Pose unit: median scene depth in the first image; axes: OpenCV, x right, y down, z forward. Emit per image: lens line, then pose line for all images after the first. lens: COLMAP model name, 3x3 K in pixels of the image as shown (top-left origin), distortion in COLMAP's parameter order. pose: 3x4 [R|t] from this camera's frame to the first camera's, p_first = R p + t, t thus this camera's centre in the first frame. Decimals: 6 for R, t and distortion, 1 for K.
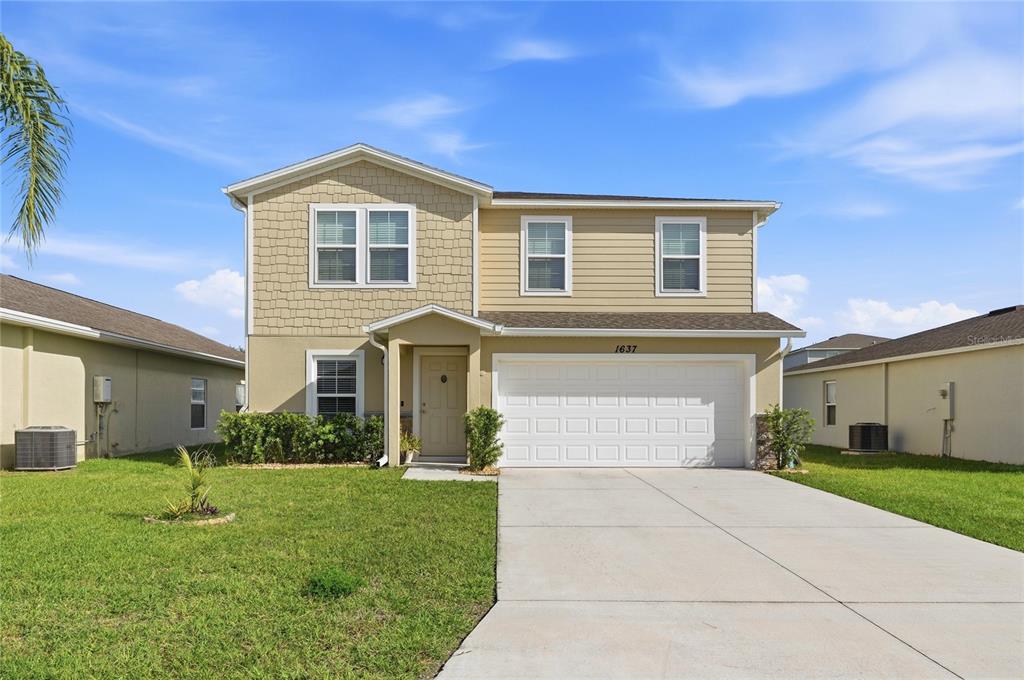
lens RADIAL K [[737.6, 0, 513.8], [0, 737.6, 409.3], [0, 0, 1]] dist [-0.022779, 0.000559]
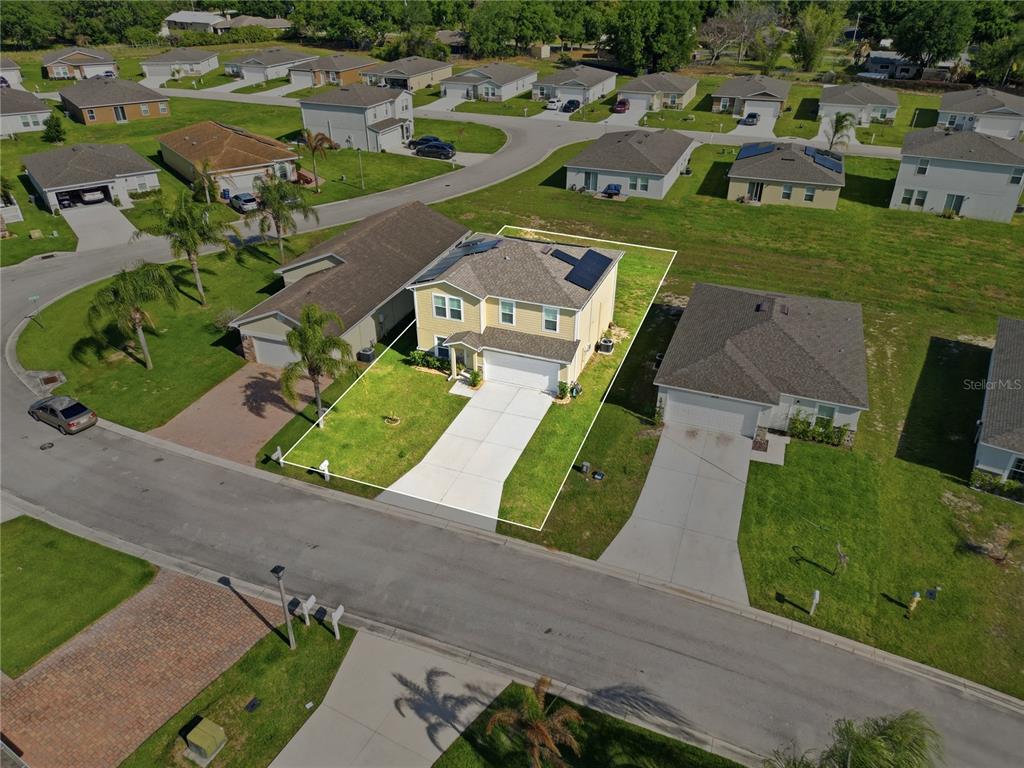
lens RADIAL K [[719.7, 0, 512.0], [0, 719.7, 384.0], [0, 0, 1]] dist [0.076916, -0.070572]
pose [[0.926437, 0.191648, -0.324016, 1.109188], [0.001114, 0.859314, 0.511448, -1.515961], [0.376449, -0.474185, 0.795886, -1.502752]]
